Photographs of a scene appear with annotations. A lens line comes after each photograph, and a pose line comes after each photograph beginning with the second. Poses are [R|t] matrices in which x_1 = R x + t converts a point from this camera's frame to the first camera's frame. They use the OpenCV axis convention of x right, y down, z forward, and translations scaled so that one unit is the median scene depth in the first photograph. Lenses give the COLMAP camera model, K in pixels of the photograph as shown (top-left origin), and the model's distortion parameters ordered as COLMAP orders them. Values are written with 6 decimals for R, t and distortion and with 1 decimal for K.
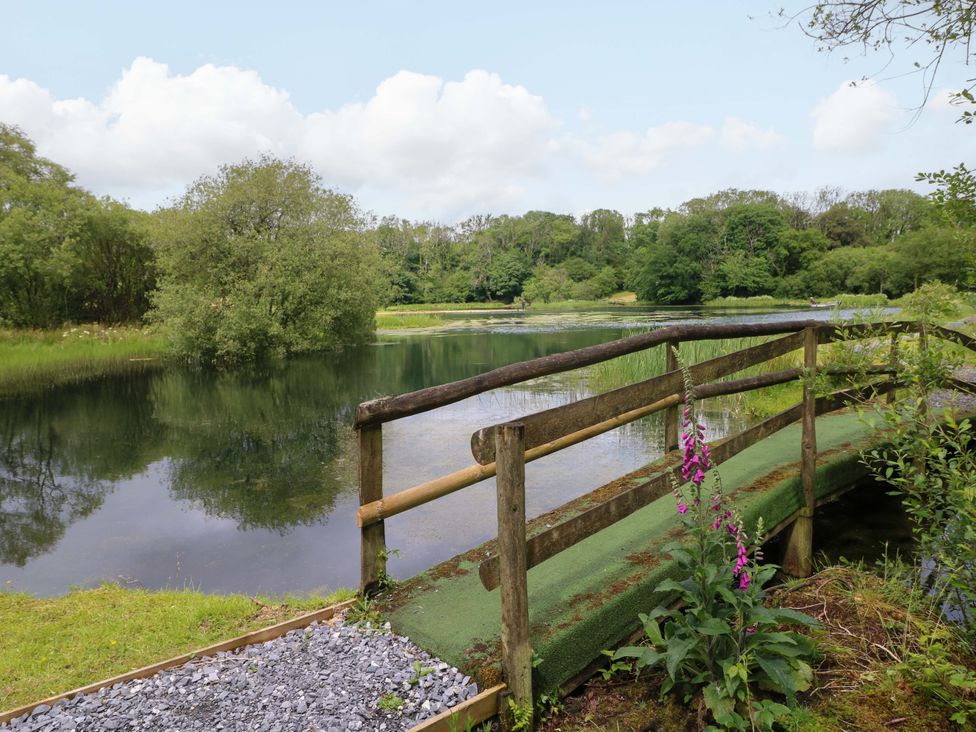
lens RADIAL K [[502.3, 0, 488.0], [0, 502.3, 366.0], [0, 0, 1]] dist [0.000546, -0.001655]
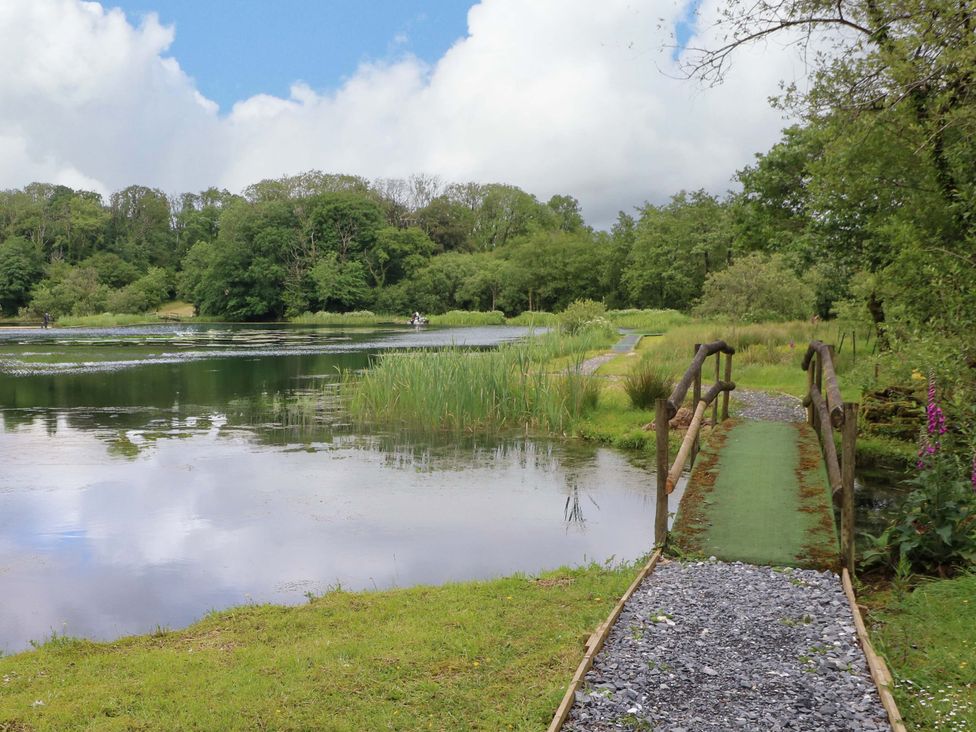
lens RADIAL K [[502.3, 0, 488.0], [0, 502.3, 366.0], [0, 0, 1]] dist [0.000546, -0.001655]
pose [[0.967247, -0.010335, 0.253627, 0.538547], [0.019964, 0.999173, -0.035419, -0.023846], [-0.253051, 0.039323, 0.966653, 0.205961]]
